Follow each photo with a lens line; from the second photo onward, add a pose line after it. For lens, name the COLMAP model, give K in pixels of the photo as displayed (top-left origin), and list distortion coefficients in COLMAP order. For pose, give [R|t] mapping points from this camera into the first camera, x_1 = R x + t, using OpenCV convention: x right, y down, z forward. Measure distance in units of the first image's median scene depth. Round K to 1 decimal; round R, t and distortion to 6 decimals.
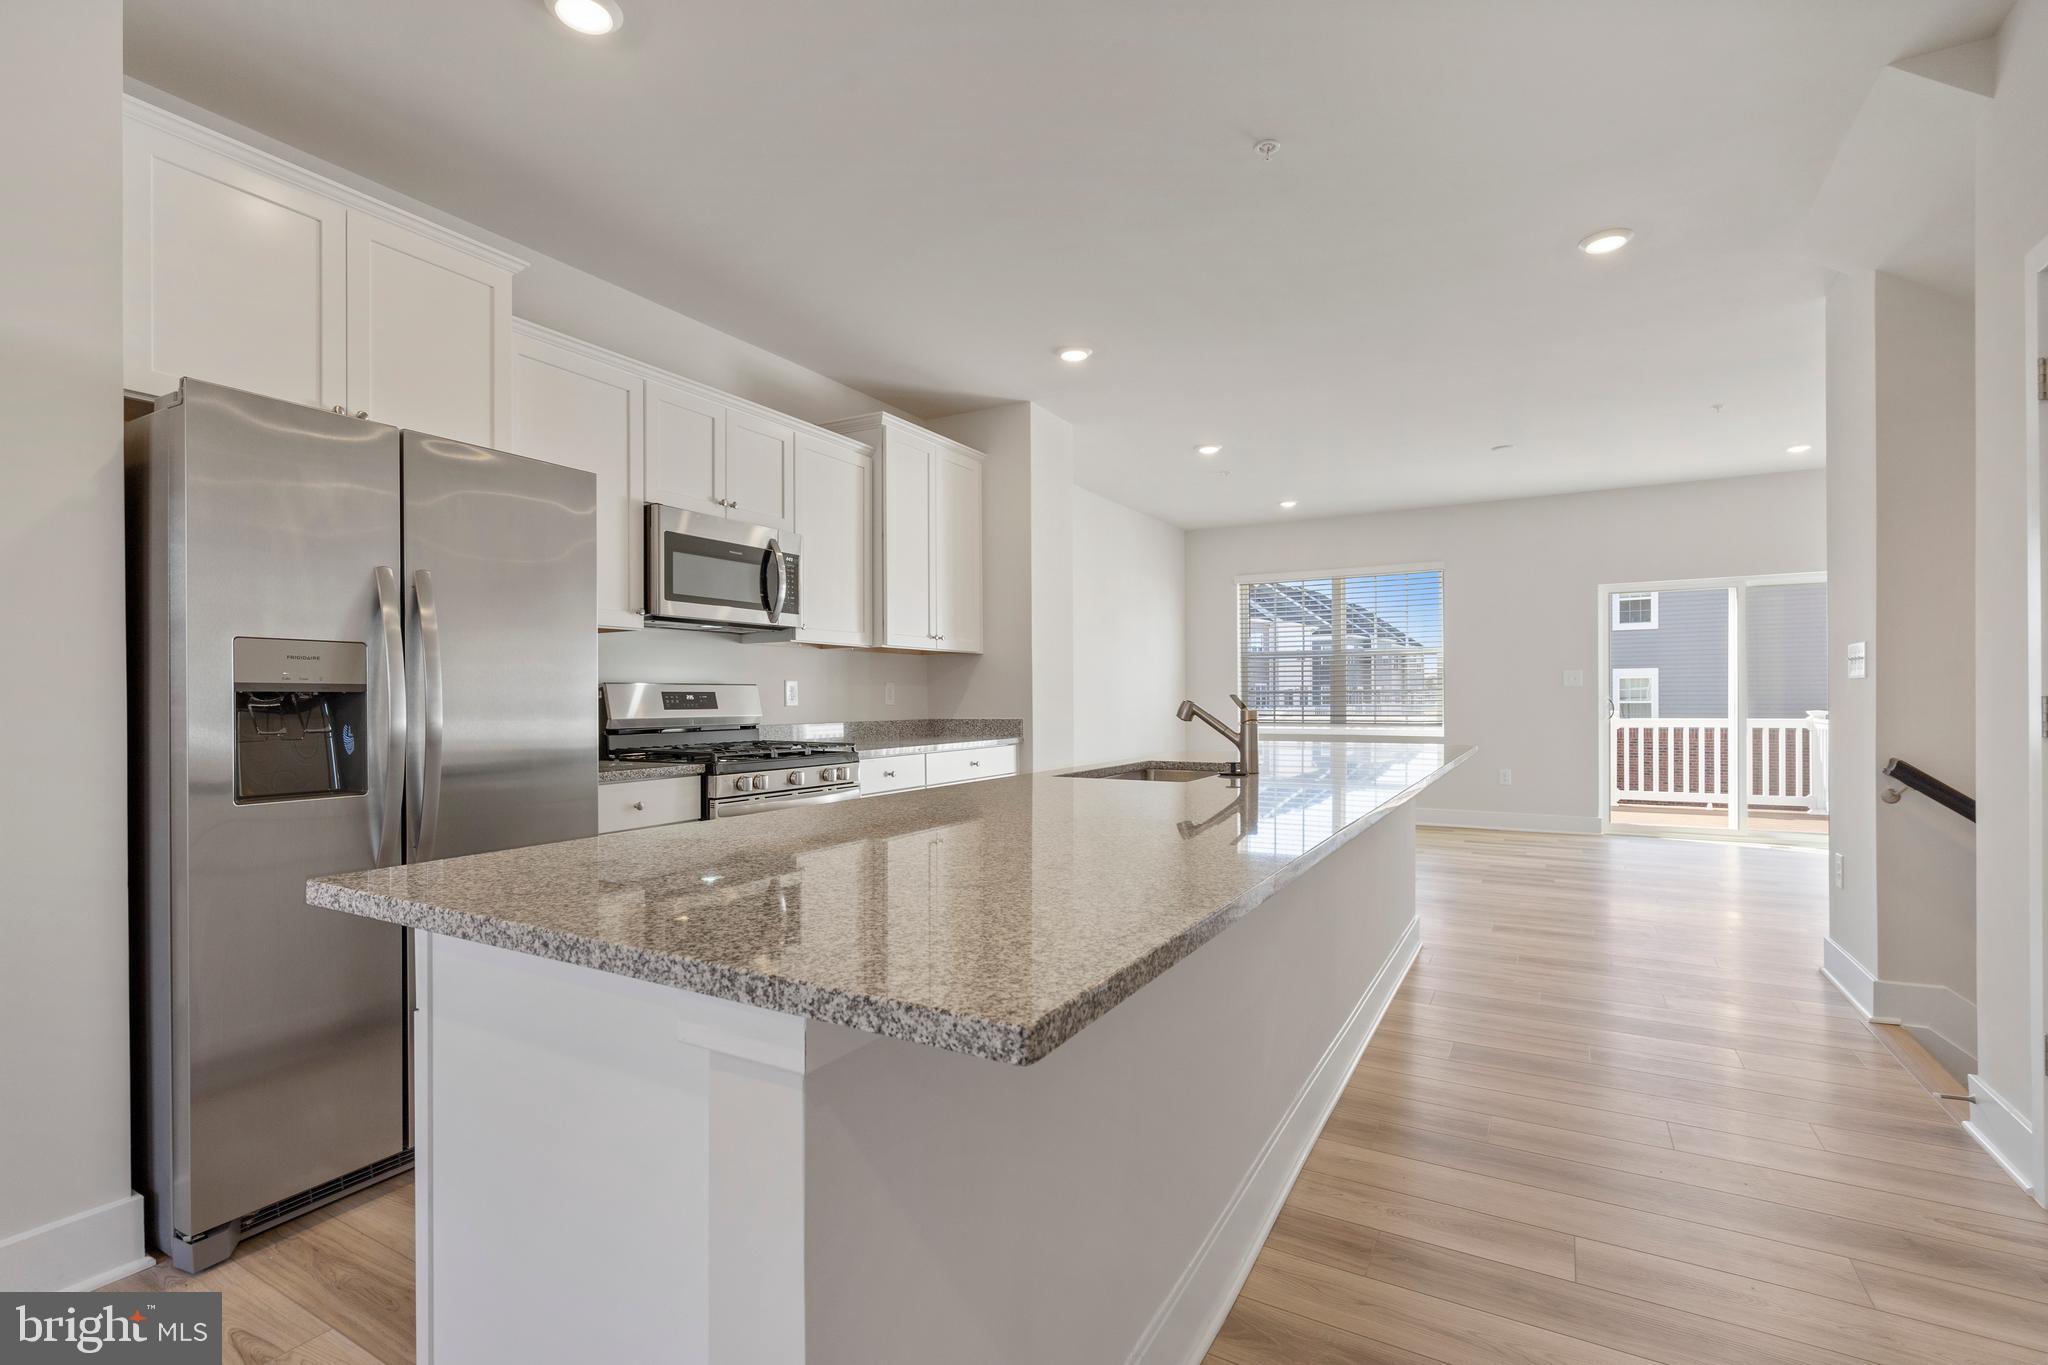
lens RADIAL K [[929.9, 0, 1019.2], [0, 929.9, 699.5], [0, 0, 1]] dist [-0.005622, 0.001467]
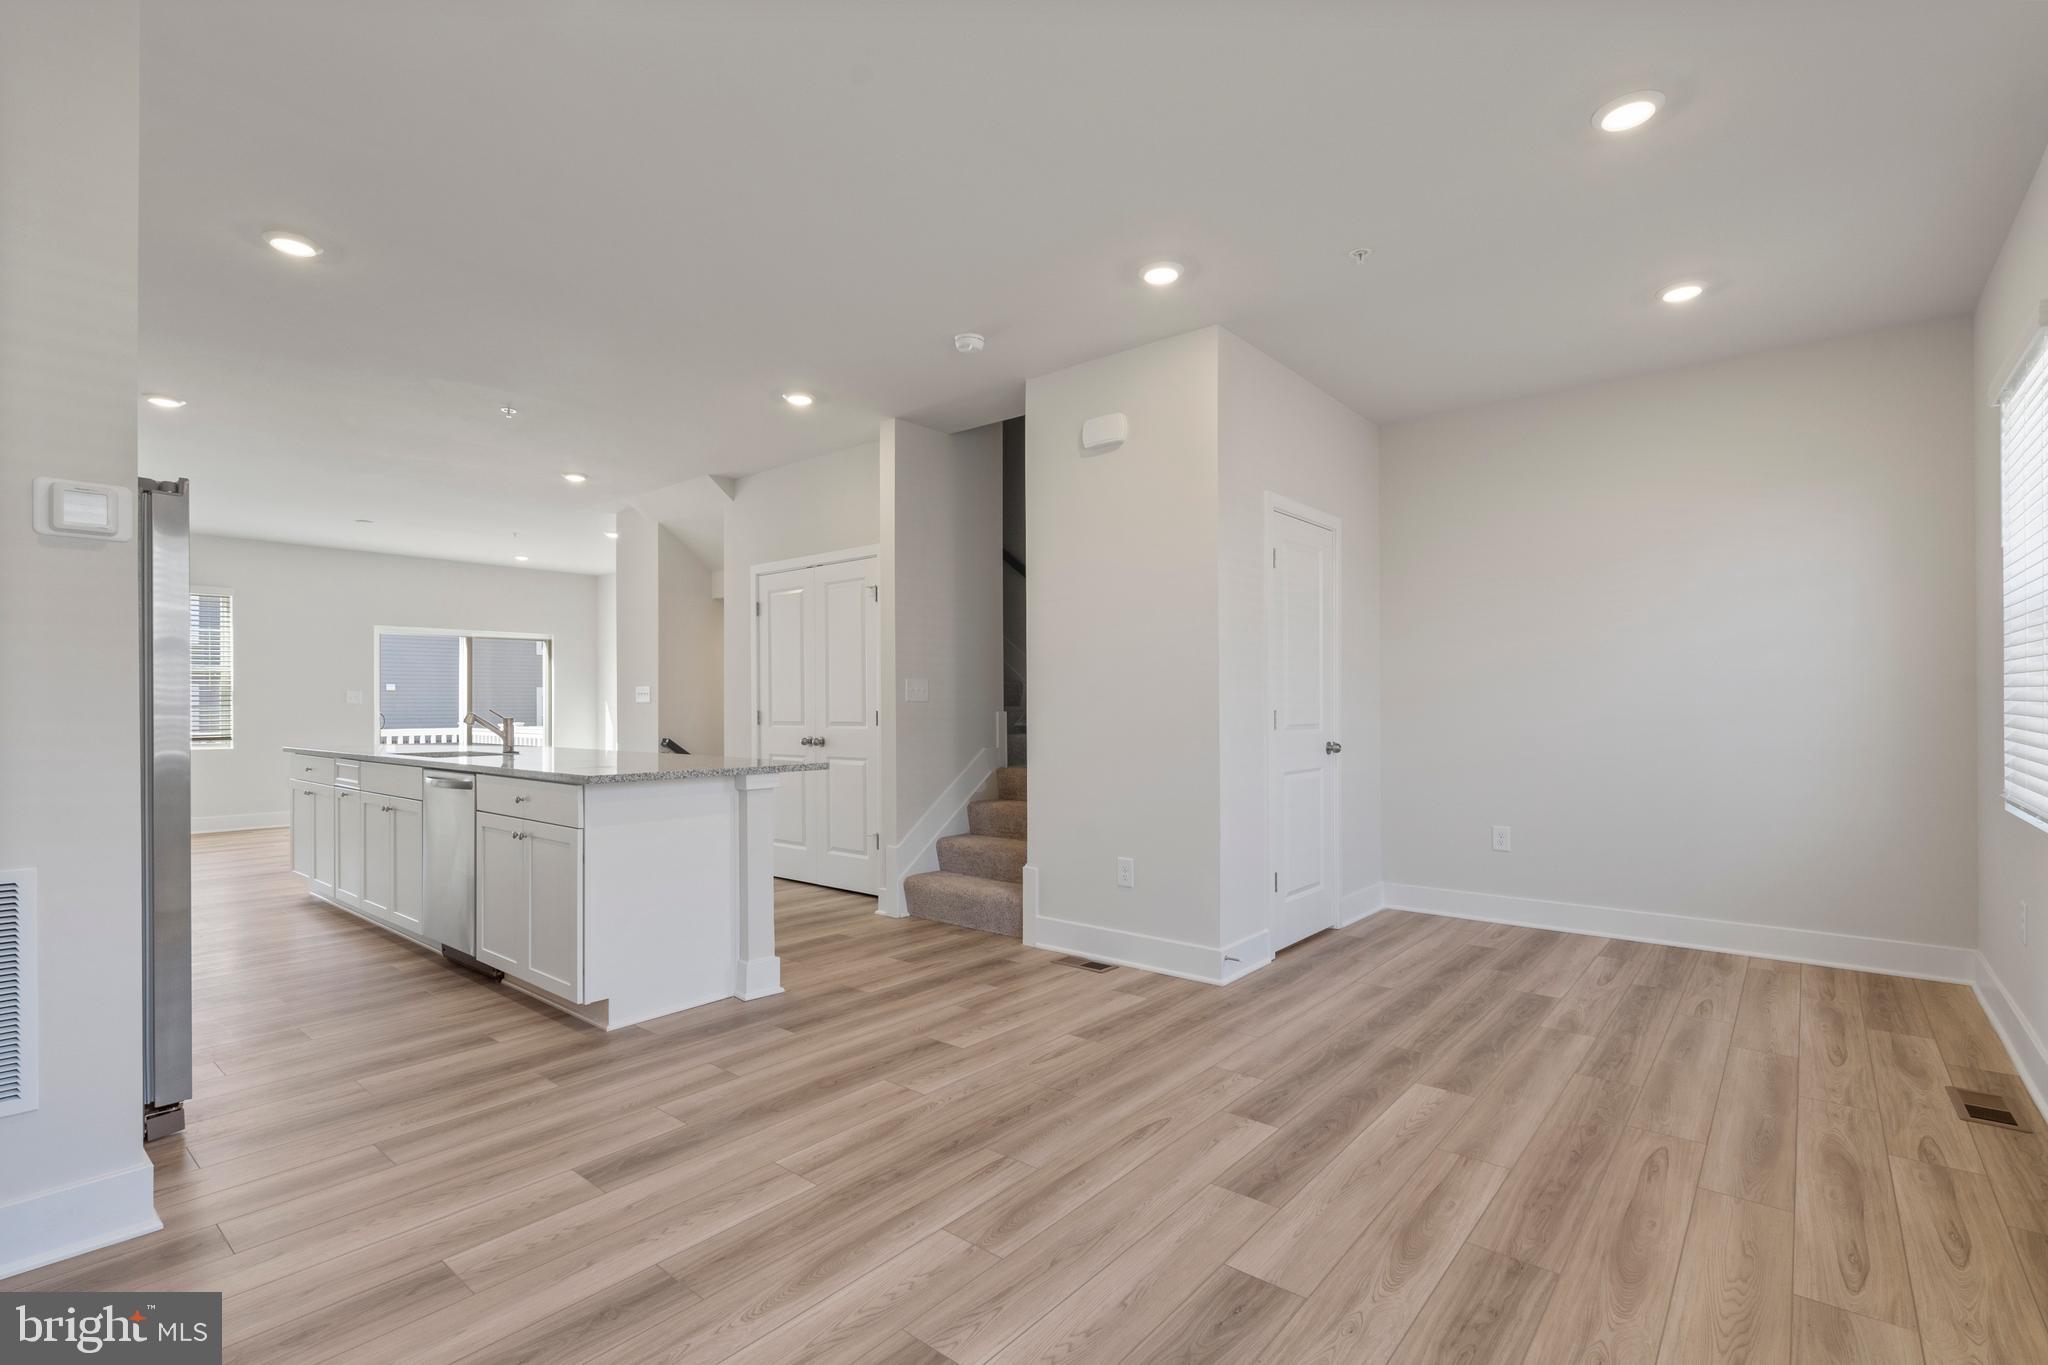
lens RADIAL K [[929.9, 0, 1019.5], [0, 929.9, 706.2], [0, 0, 1]] dist [-0.005622, 0.001467]
pose [[0.178059, 0.006399, 0.983999, -0.944057], [0.002861, 0.999971, -0.007020, 0.002336], [-0.984016, 0.004065, 0.178036, -0.218738]]
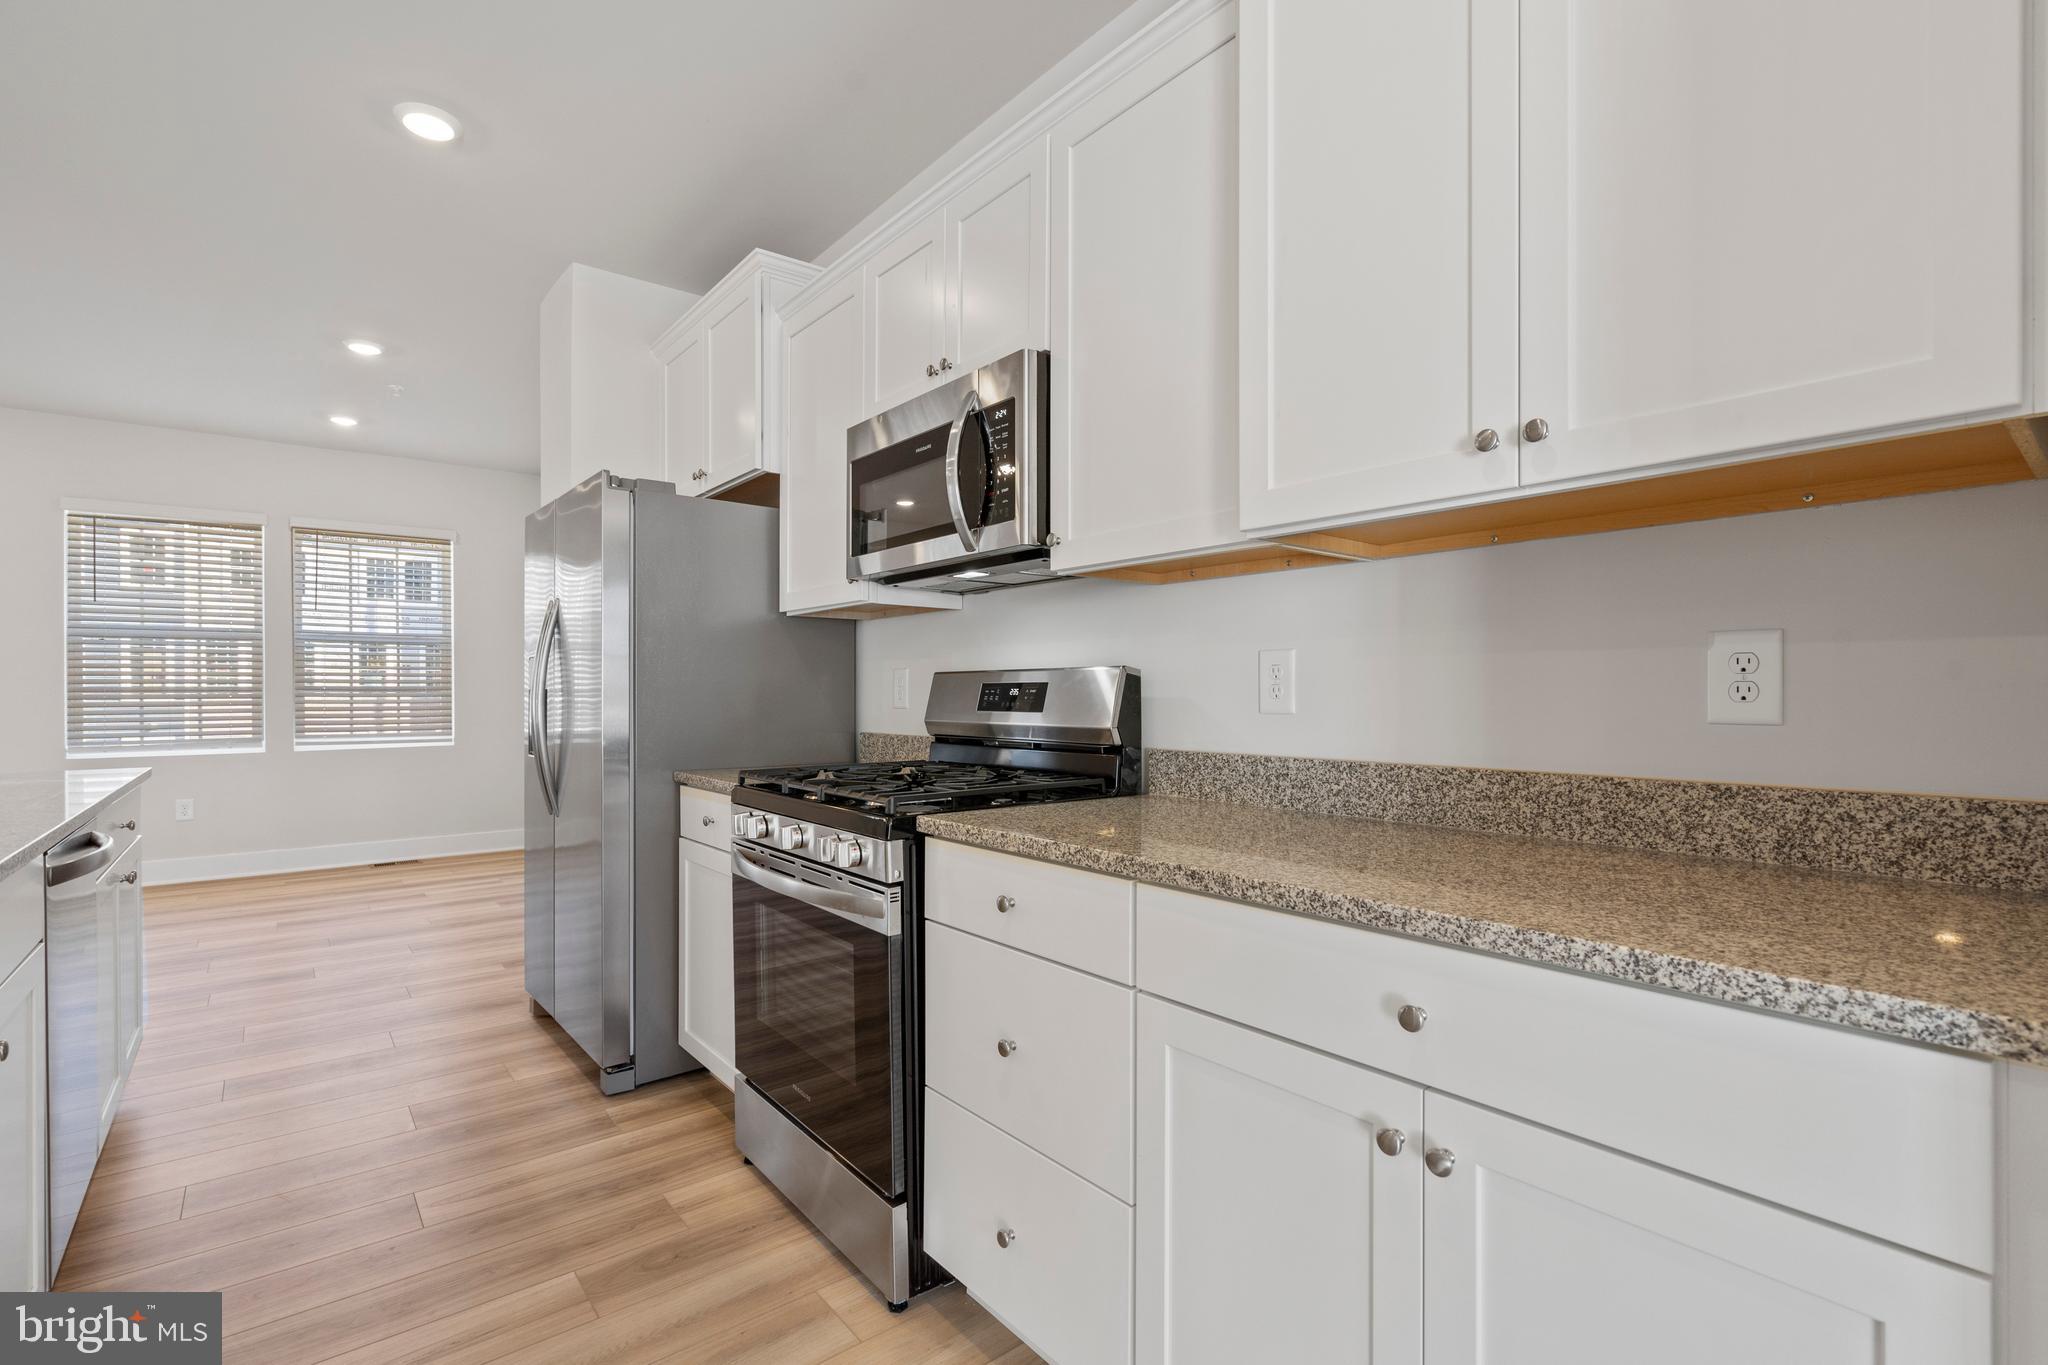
lens RADIAL K [[929.9, 0, 1024.1], [0, 929.9, 694.3], [0, 0, 1]] dist [-0.005622, 0.001467]
pose [[-0.358125, 0.008301, -0.933637, 0.210850], [0.002484, 0.999965, 0.007937, -0.005210], [0.933670, 0.000523, -0.358133, 1.188568]]
